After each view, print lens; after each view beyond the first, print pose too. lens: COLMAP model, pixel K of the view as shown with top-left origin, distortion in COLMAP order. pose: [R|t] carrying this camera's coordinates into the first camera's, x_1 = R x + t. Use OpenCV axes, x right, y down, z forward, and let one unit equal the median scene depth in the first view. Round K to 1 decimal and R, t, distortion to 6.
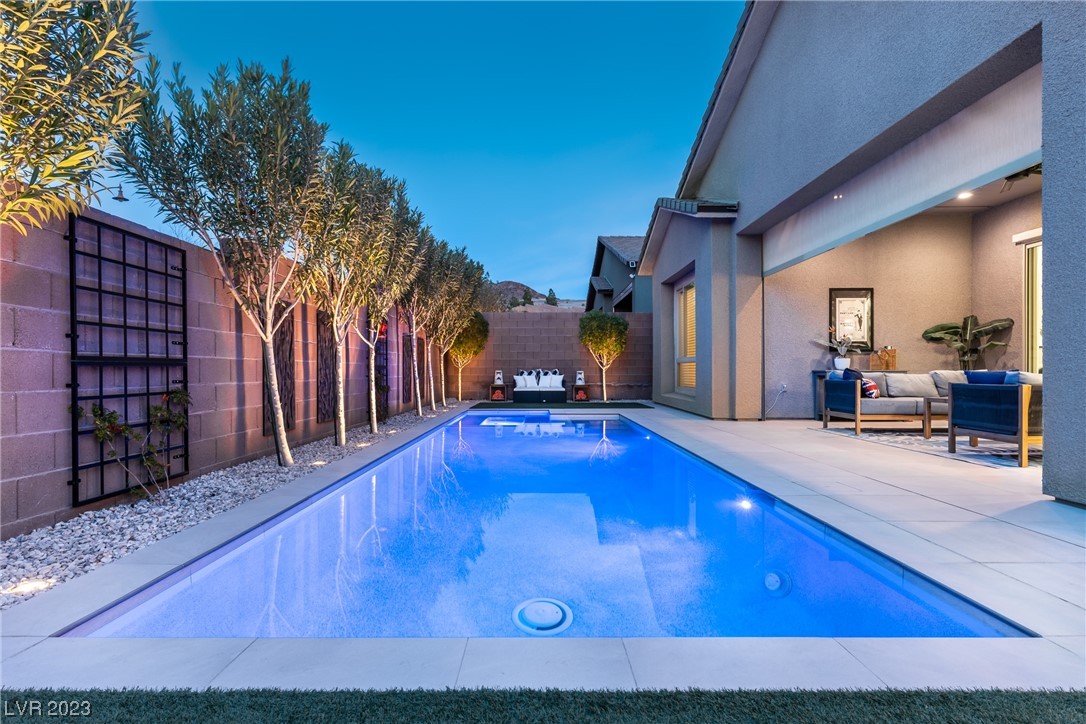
lens RADIAL K [[558.3, 0, 540.7], [0, 558.3, 375.6], [0, 0, 1]] dist [-0.007207, 0.004211]
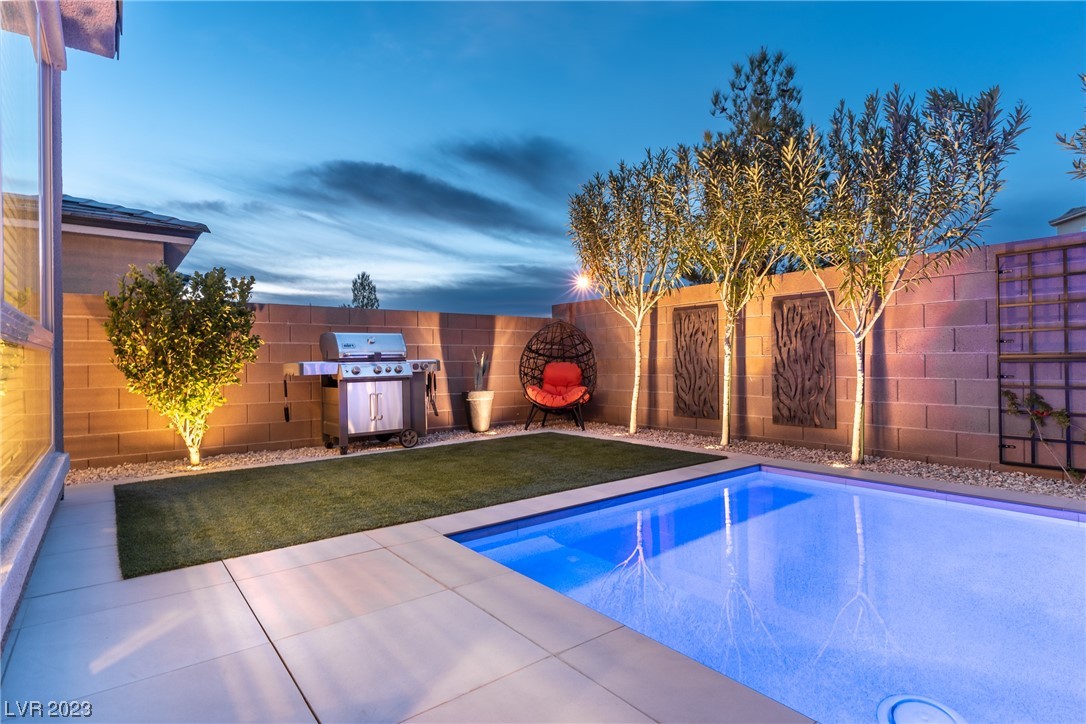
lens RADIAL K [[558.3, 0, 537.2], [0, 558.3, 360.4], [0, 0, 1]] dist [-0.007207, 0.004211]
pose [[-0.796425, 0.007510, -0.604691, 0.334502], [0.006796, 0.999971, 0.003468, -0.012727], [0.604699, -0.001347, -0.796453, 0.502324]]
